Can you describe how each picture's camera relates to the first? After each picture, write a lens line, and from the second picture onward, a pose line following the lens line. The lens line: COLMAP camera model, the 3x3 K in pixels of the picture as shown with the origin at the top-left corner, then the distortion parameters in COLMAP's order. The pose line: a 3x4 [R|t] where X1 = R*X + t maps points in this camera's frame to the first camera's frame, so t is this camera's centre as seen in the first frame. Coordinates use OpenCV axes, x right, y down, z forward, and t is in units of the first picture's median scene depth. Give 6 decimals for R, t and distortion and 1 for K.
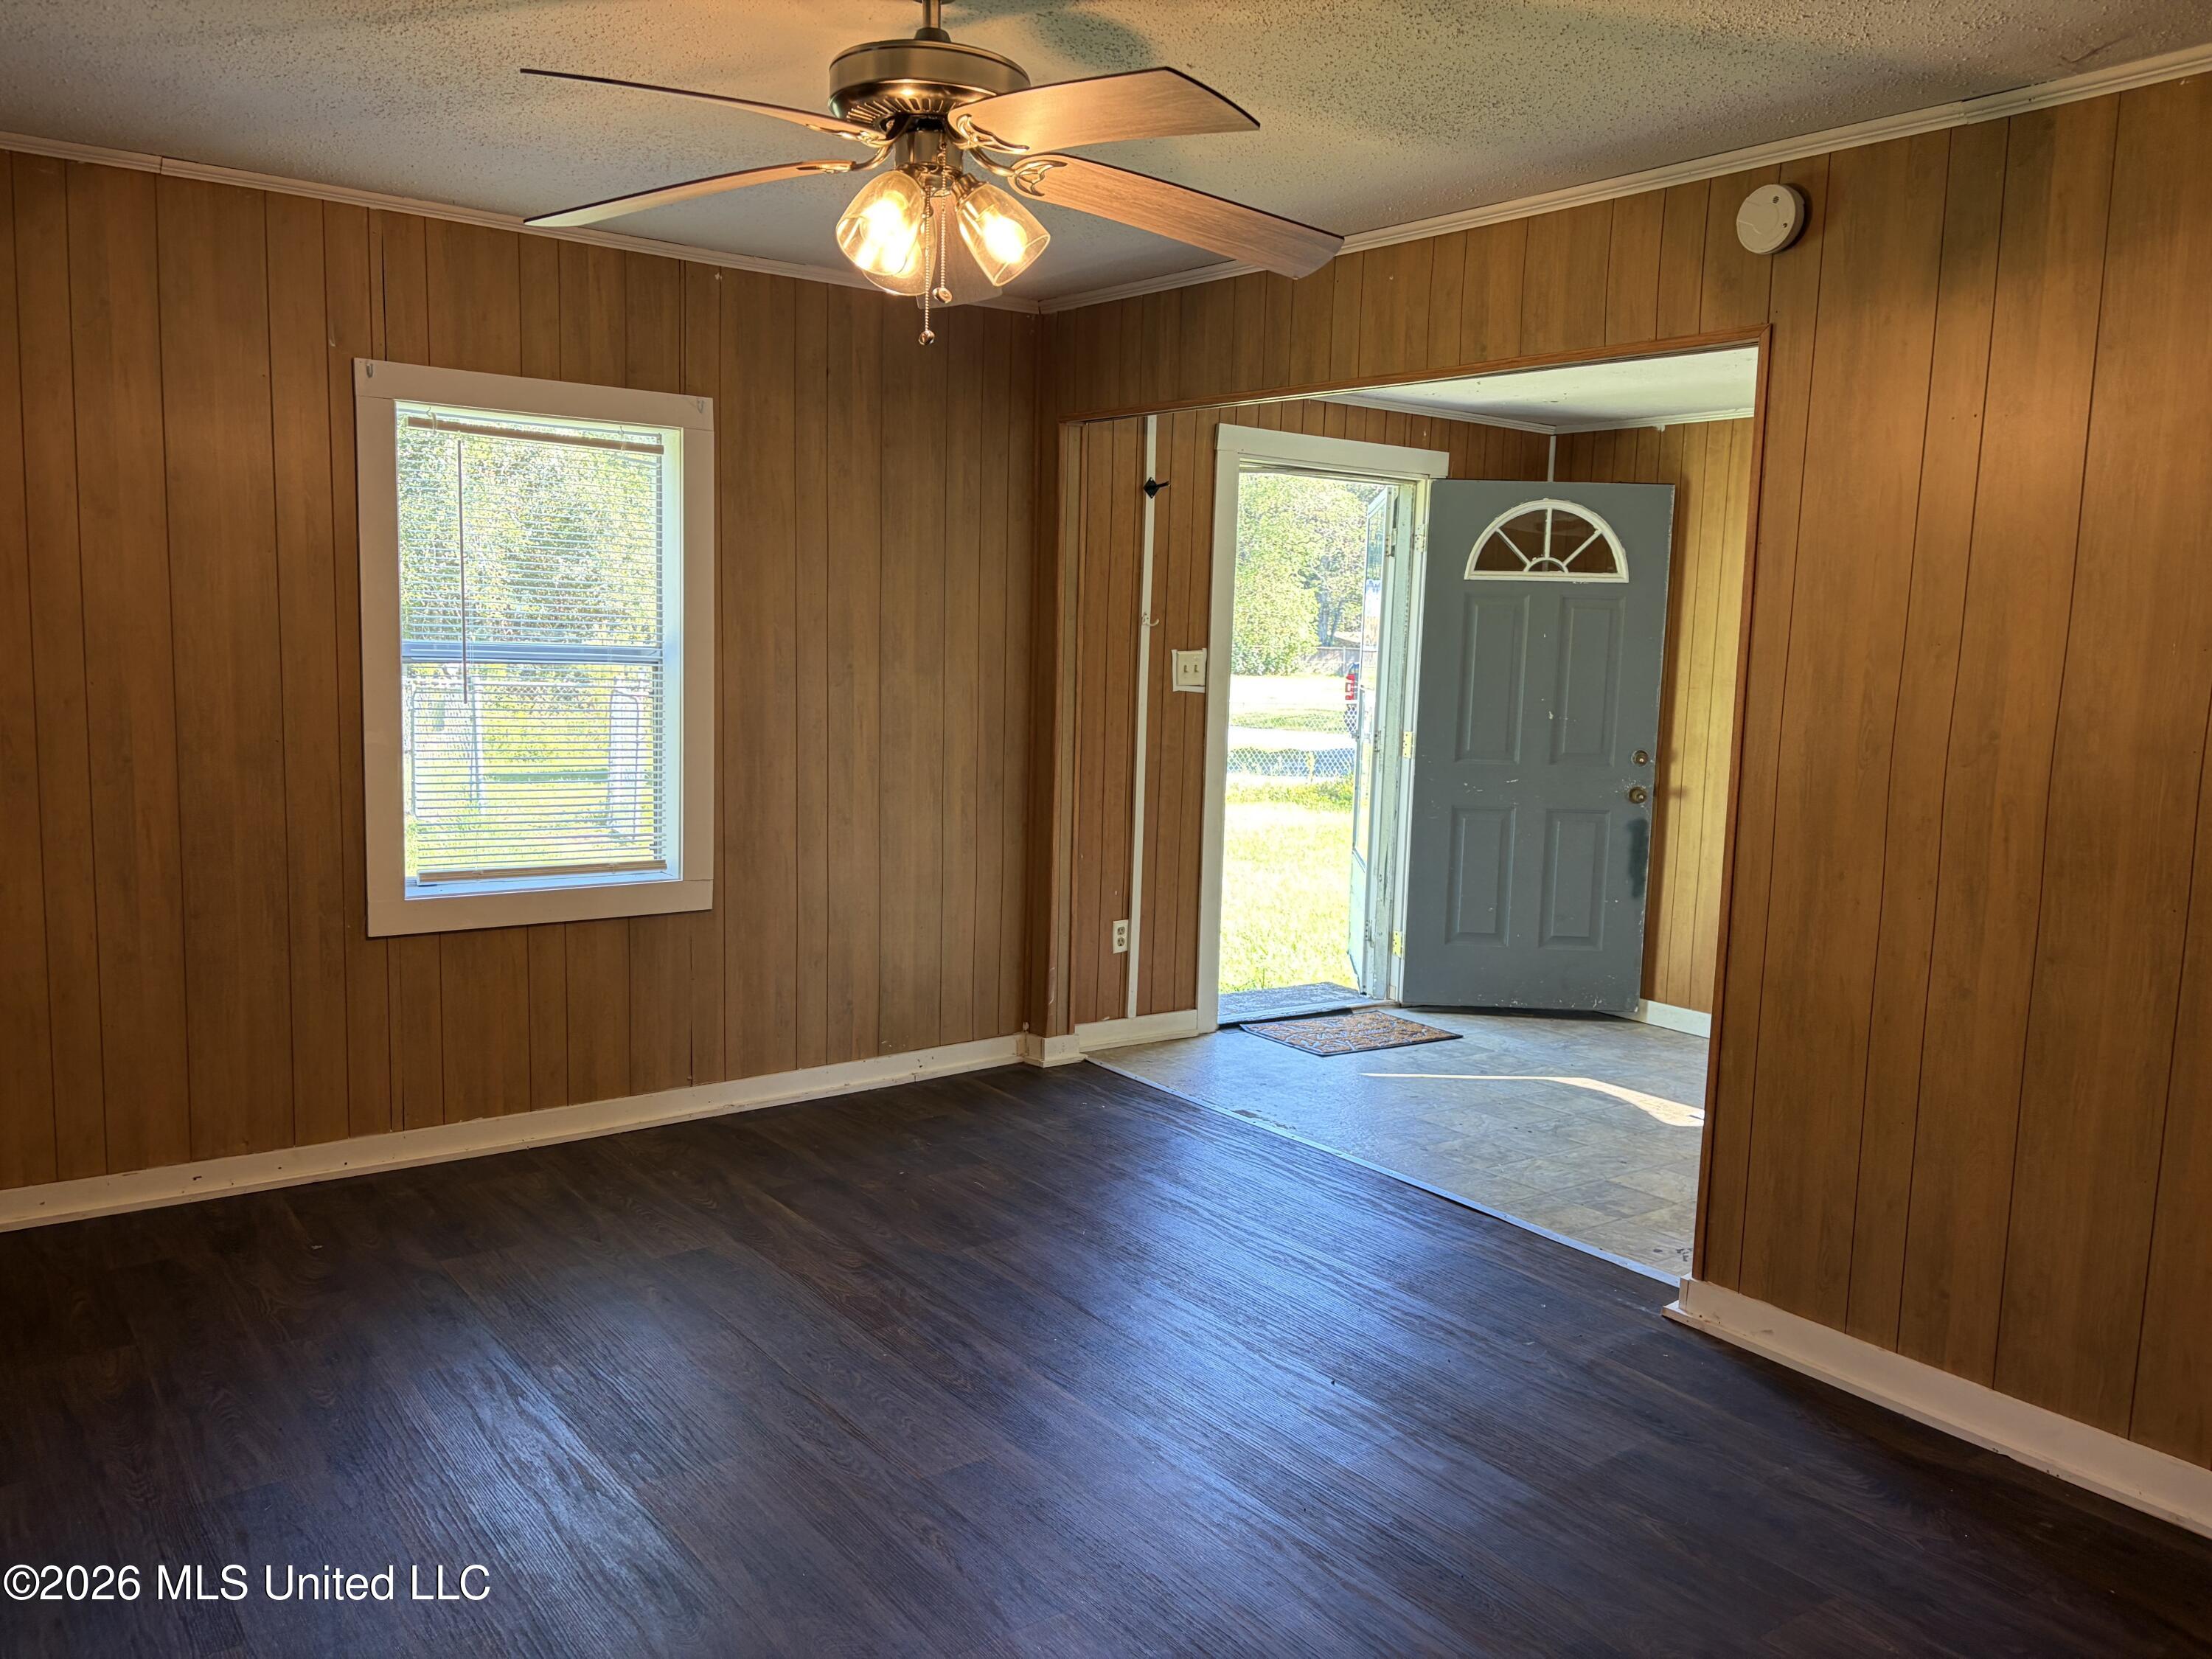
lens RADIAL K [[1679.5, 0, 1108.6], [0, 1679.5, 835.8], [0, 0, 1]] dist [0.076512, -0.093442]
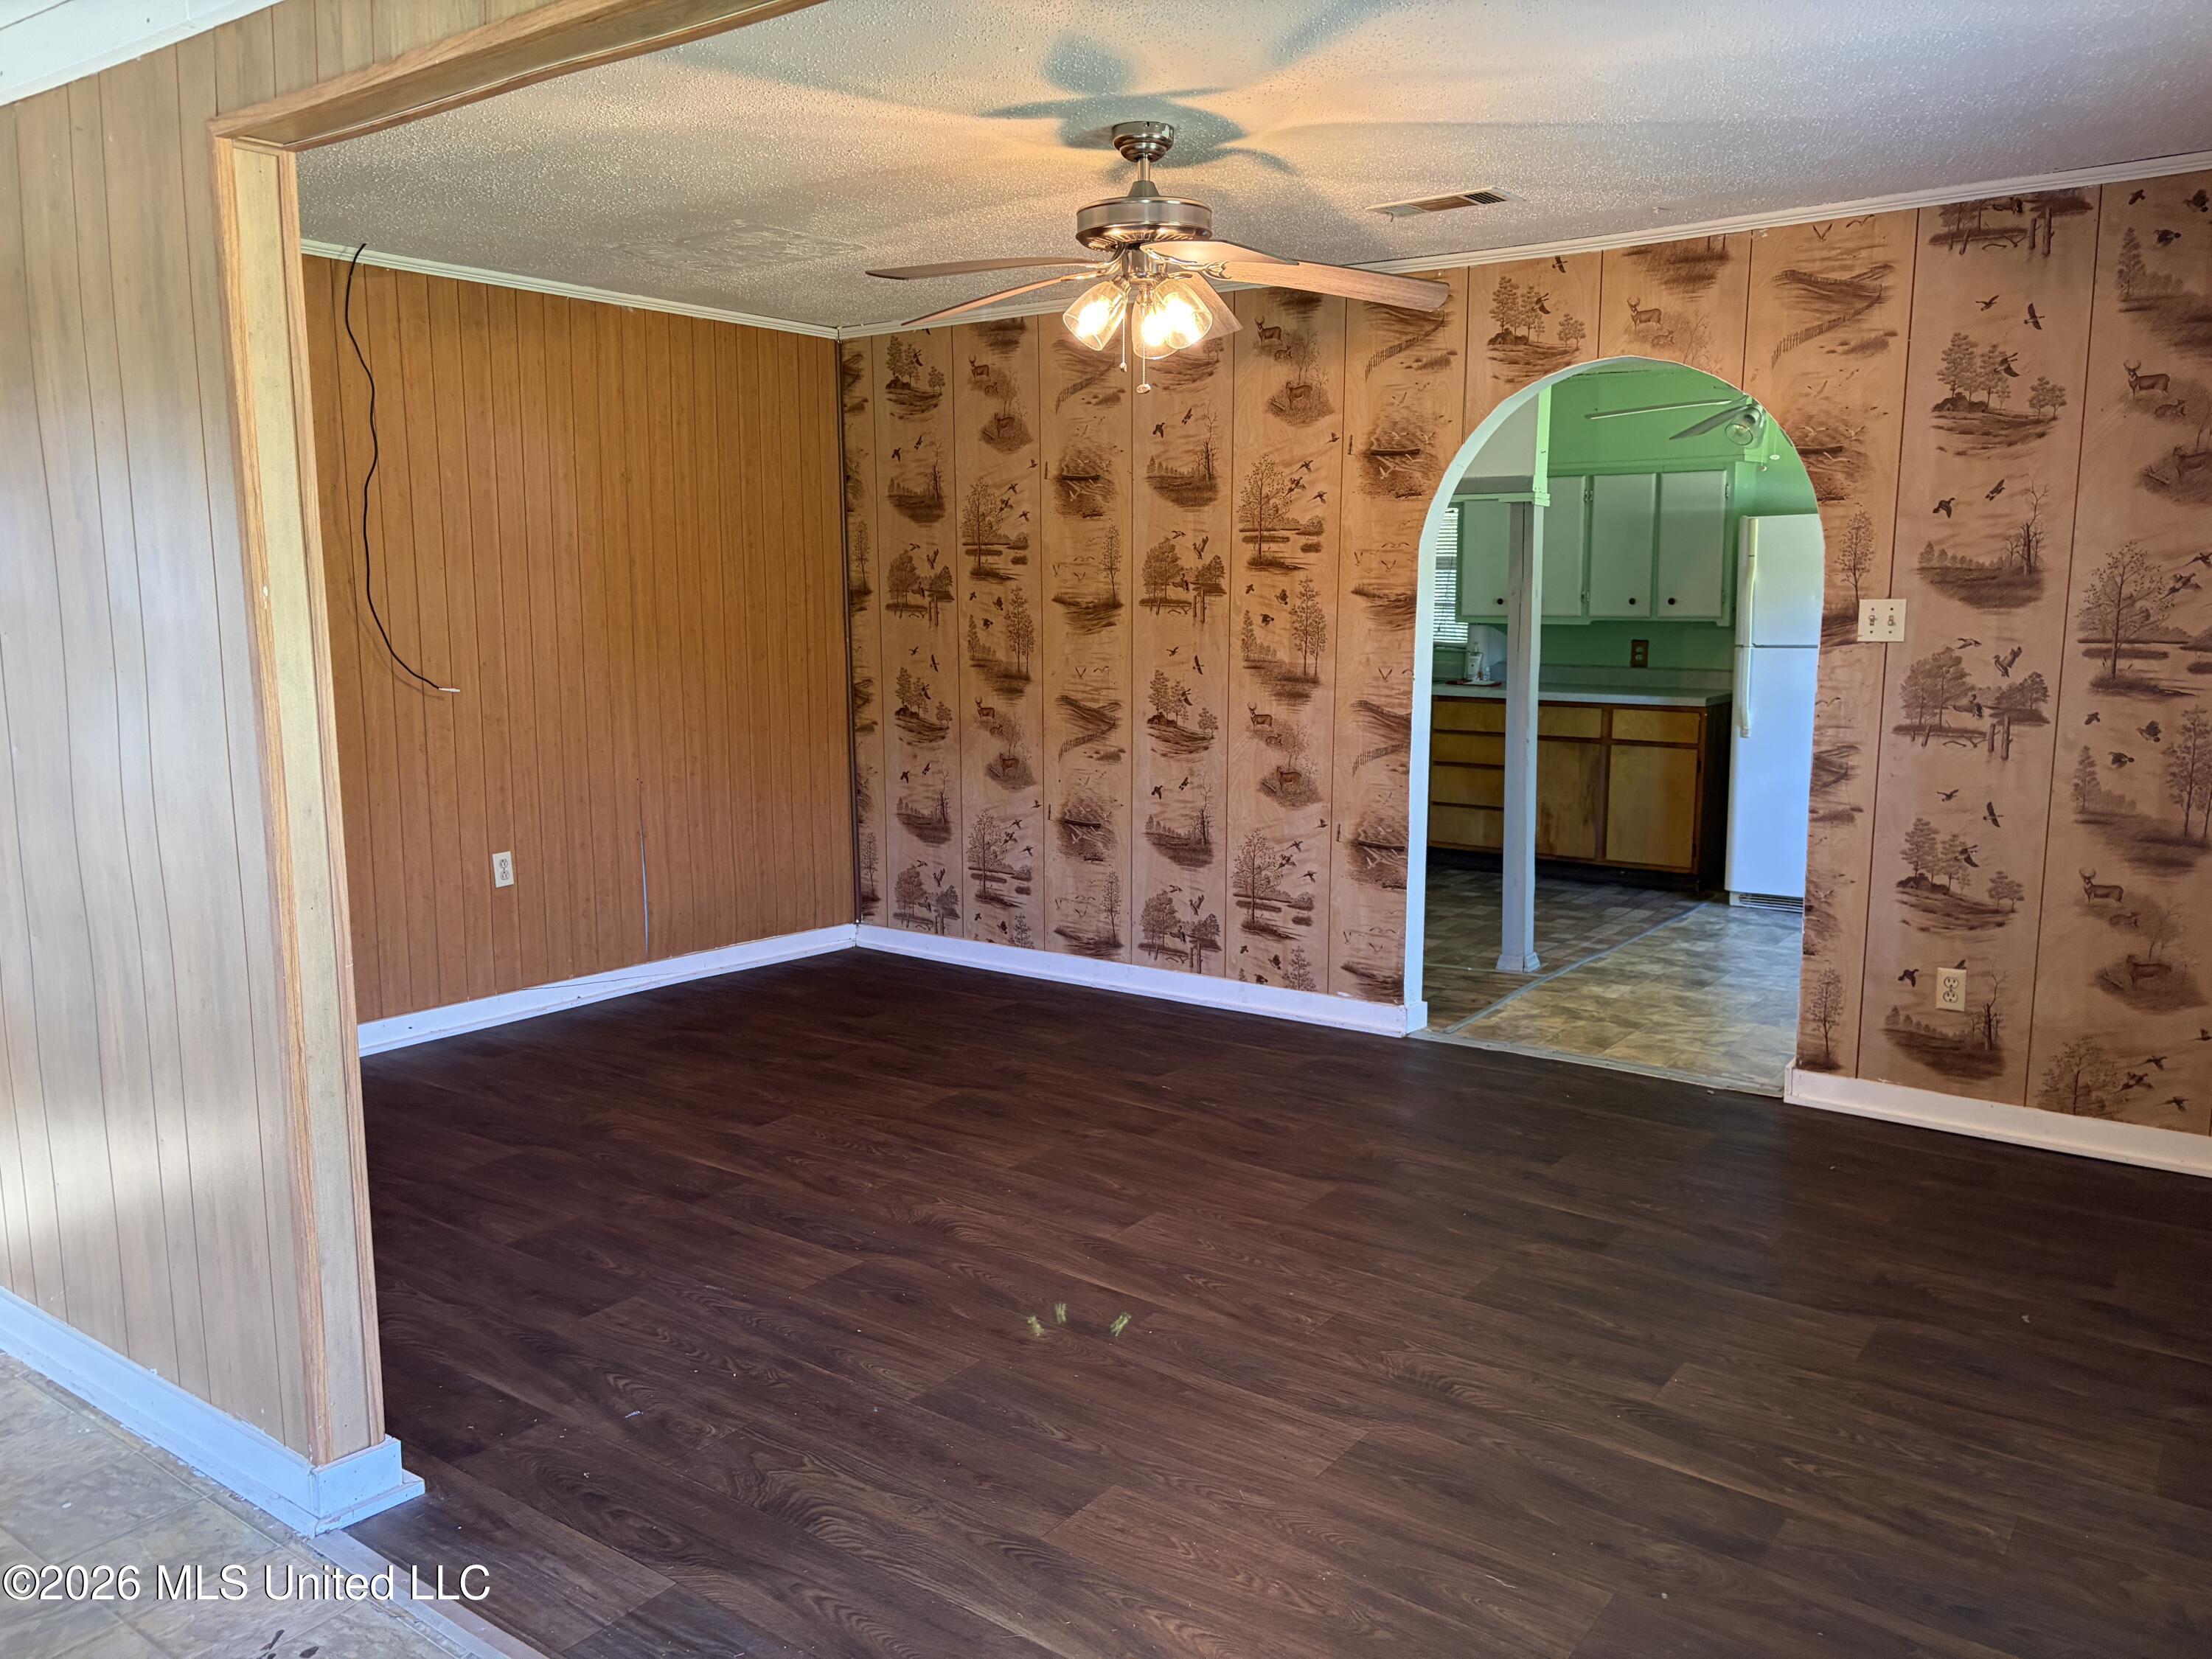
lens RADIAL K [[1679.5, 0, 1108.6], [0, 1679.5, 835.8], [0, 0, 1]] dist [0.076512, -0.093442]
pose [[-0.954629, 0.021775, -0.296999, 0.240248], [-0.060749, 0.962112, 0.265802, -0.200922], [0.291534, 0.271785, -0.917137, 1.596362]]
